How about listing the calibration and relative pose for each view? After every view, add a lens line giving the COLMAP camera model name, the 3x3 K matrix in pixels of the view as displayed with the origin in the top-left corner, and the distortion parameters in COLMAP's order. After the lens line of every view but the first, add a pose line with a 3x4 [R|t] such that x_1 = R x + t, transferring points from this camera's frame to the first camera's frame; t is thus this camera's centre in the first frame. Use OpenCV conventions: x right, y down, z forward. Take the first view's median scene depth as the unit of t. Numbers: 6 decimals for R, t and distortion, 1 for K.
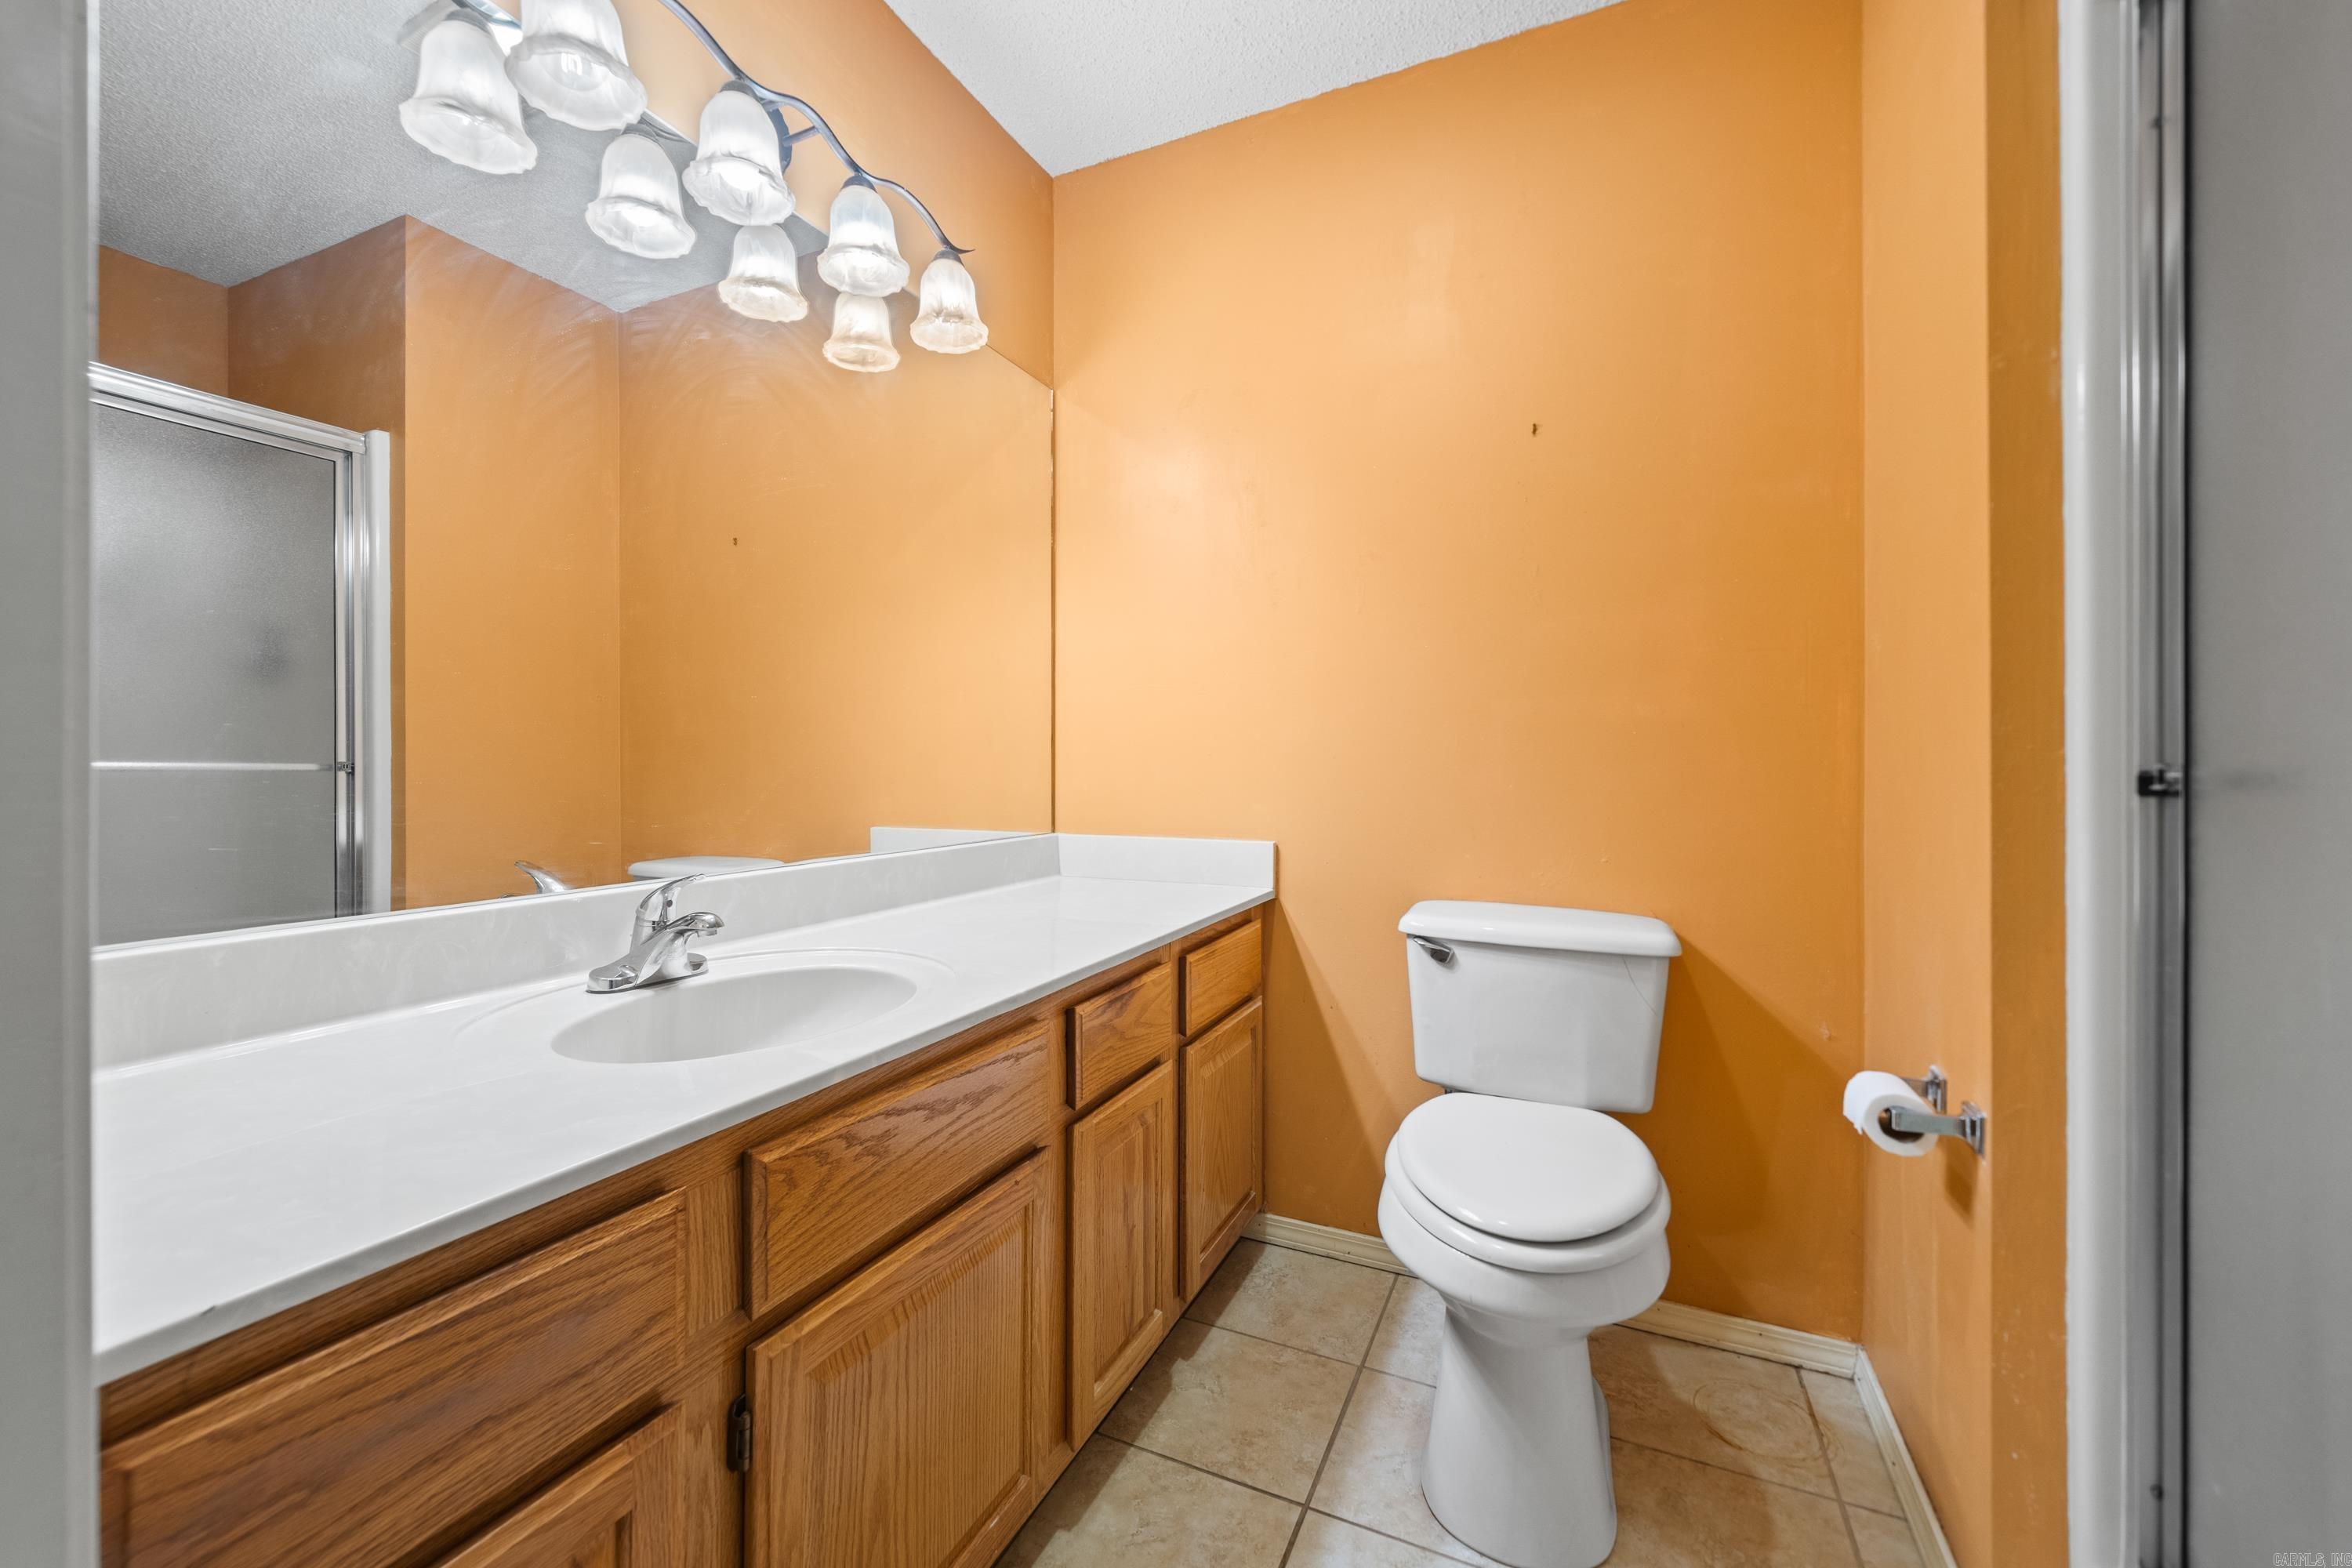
lens RADIAL K [[972.2, 0, 1168.3], [0, 972.2, 764.8], [0, 0, 1]] dist [-0.005705, 0.000181]
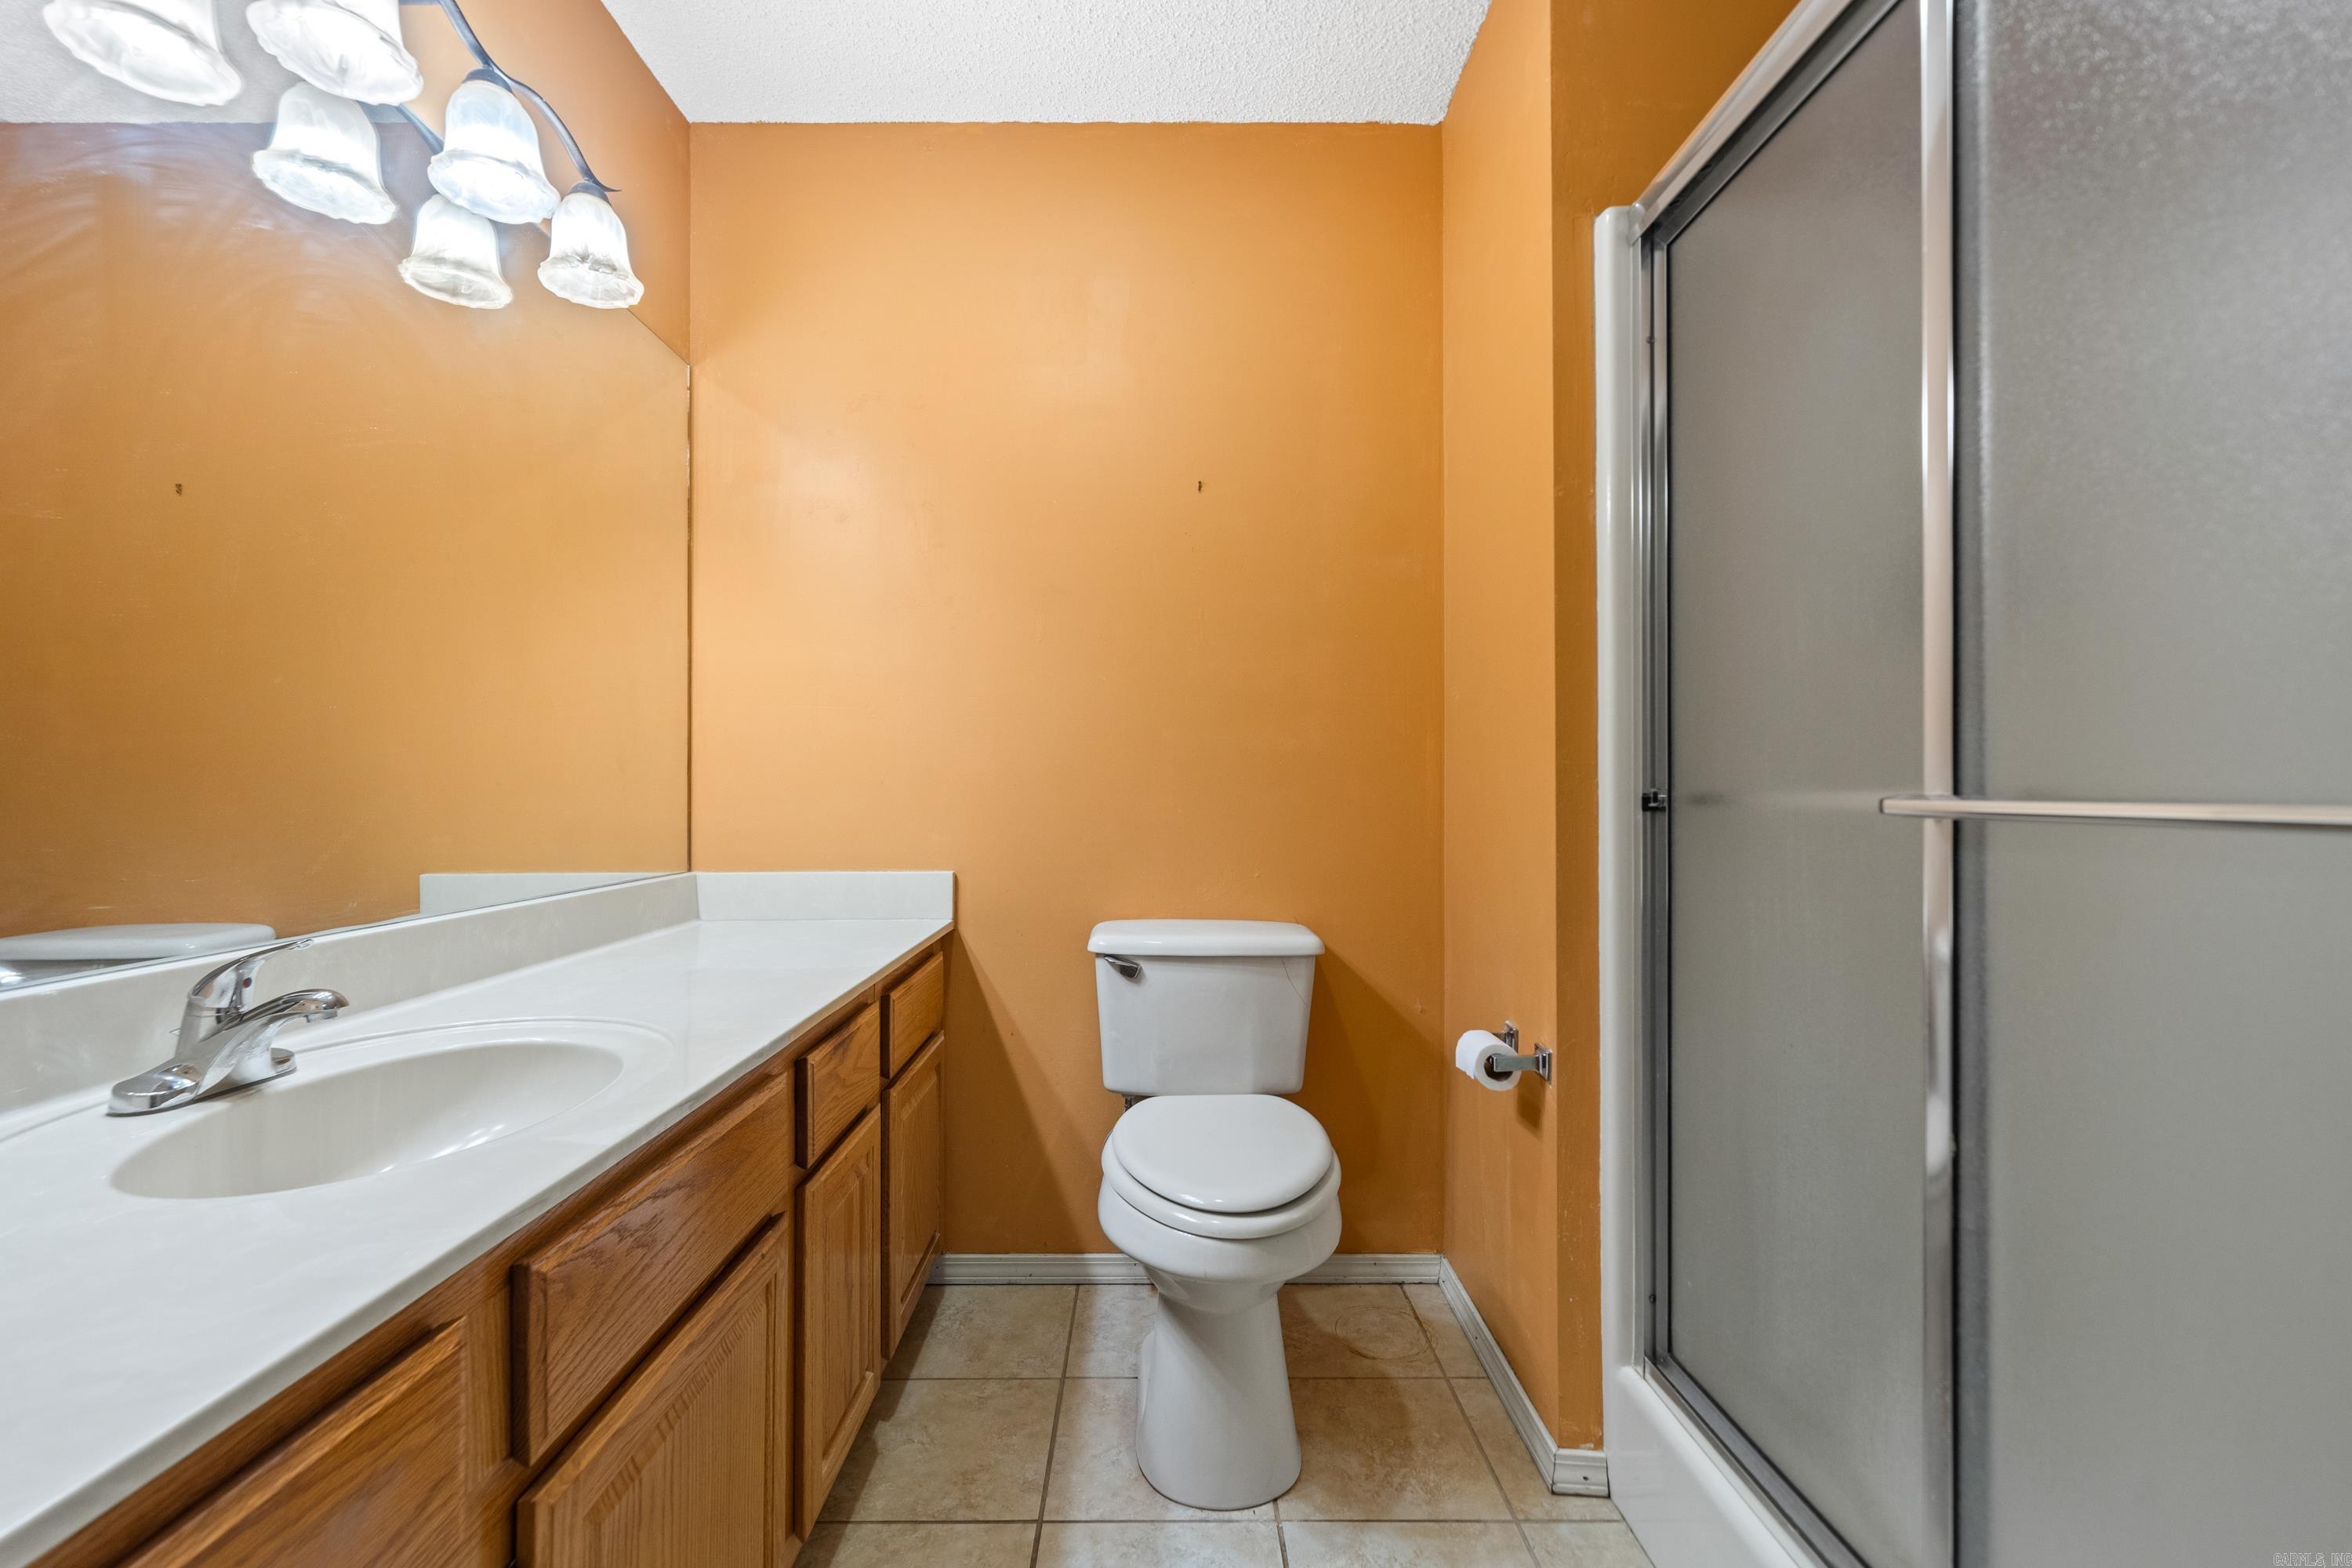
lens RADIAL K [[972.2, 0, 1247.1], [0, 972.2, 791.4], [0, 0, 1]] dist [-0.005705, 0.000181]
pose [[0.891230, -0.004779, 0.453526, -0.122802], [0.005339, 0.999986, 0.000046, 0.000120], [-0.453520, 0.002381, 0.891243, -0.007114]]
